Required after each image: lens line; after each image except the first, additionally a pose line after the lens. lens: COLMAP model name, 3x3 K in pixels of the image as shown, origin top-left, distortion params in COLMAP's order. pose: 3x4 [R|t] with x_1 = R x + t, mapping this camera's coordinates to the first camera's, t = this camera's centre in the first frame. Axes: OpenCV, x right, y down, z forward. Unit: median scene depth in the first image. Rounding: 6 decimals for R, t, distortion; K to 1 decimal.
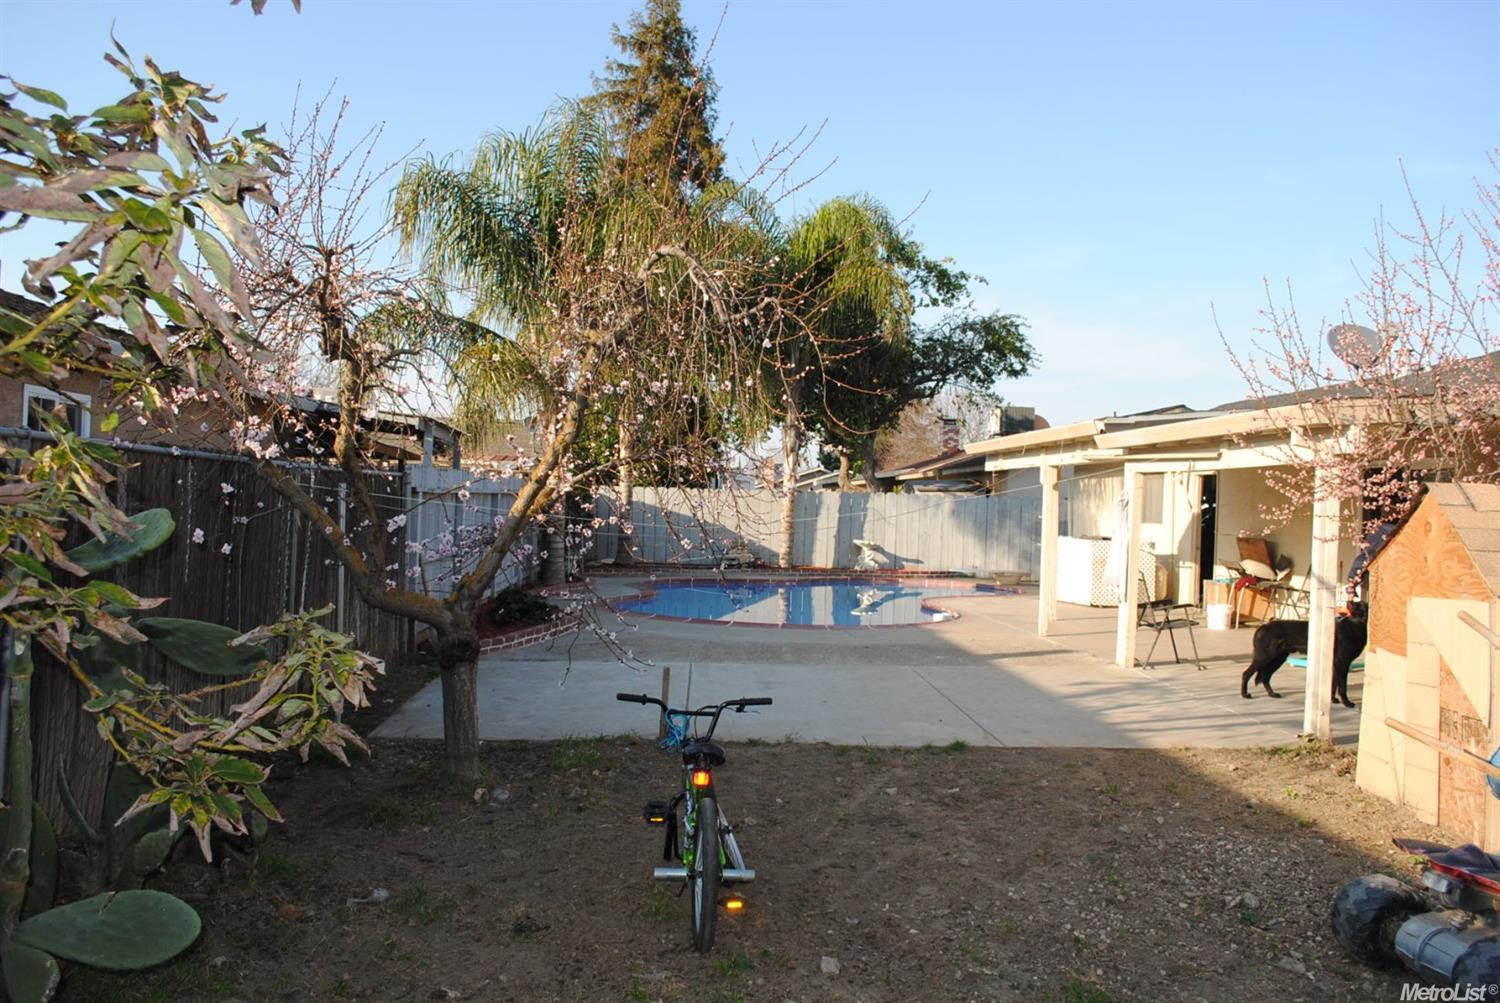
lens RADIAL K [[1159.4, 0, 750.0], [0, 1159.4, 501.5], [0, 0, 1]] dist [-0.056146, 0.003817]
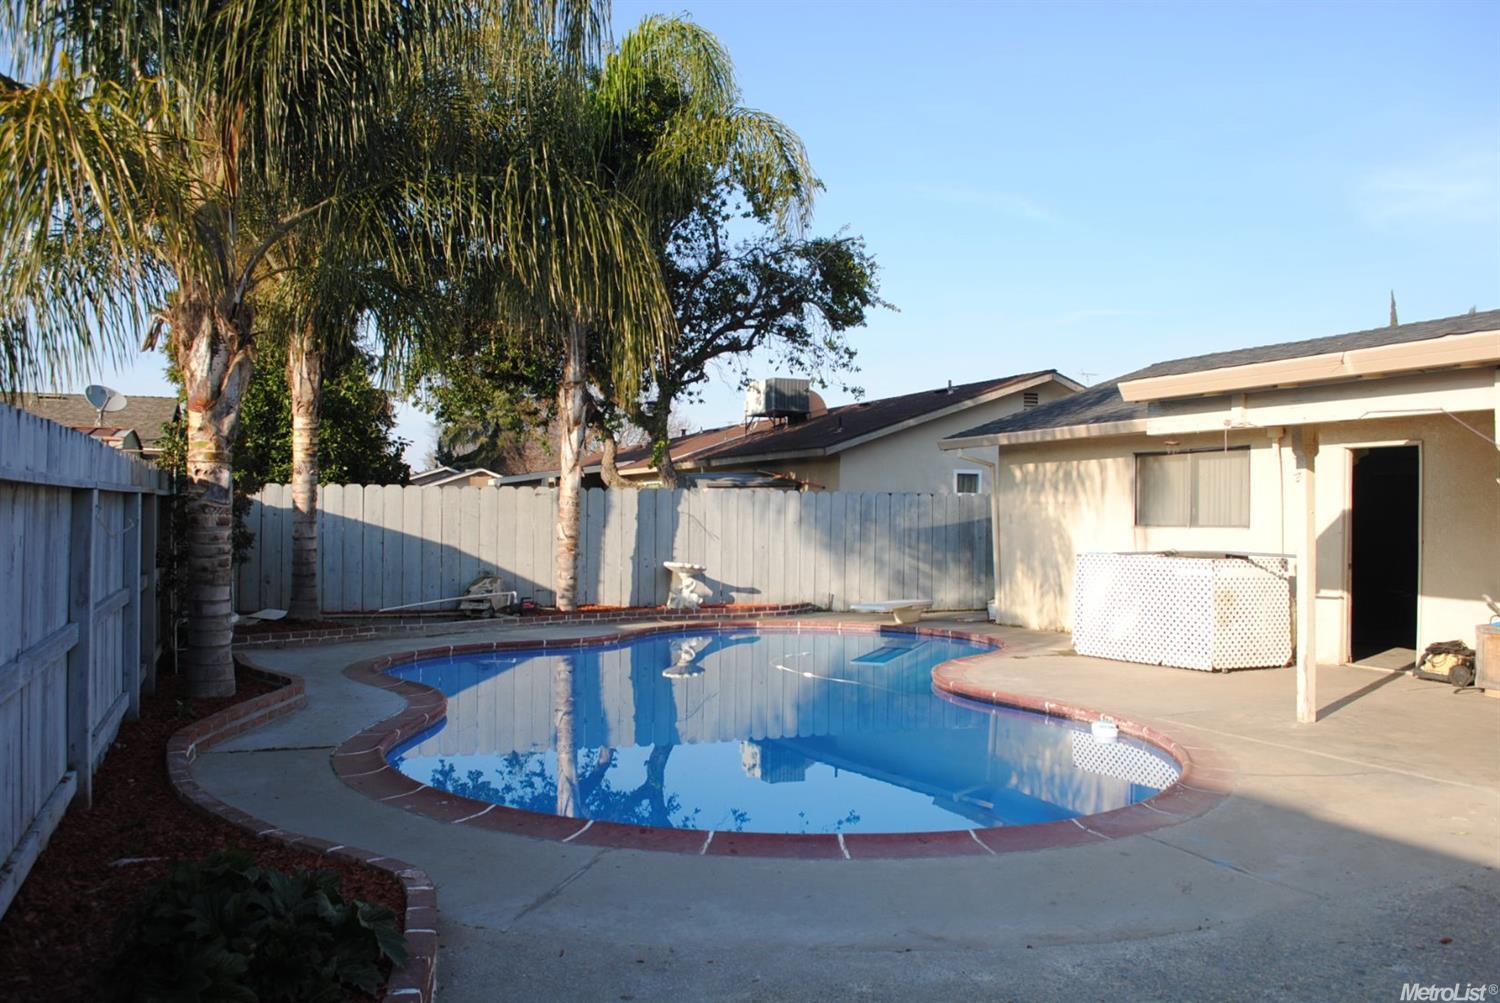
lens RADIAL K [[1186.0, 0, 750.0], [0, 1186.0, 501.5], [0, 0, 1]] dist [-0.080538, -0.000821]
pose [[0.940976, -0.016472, 0.338072, -0.087528], [0.017453, 0.999848, 0.000136, 0.000039], [-0.338022, 0.005773, 0.941120, 0.357849]]
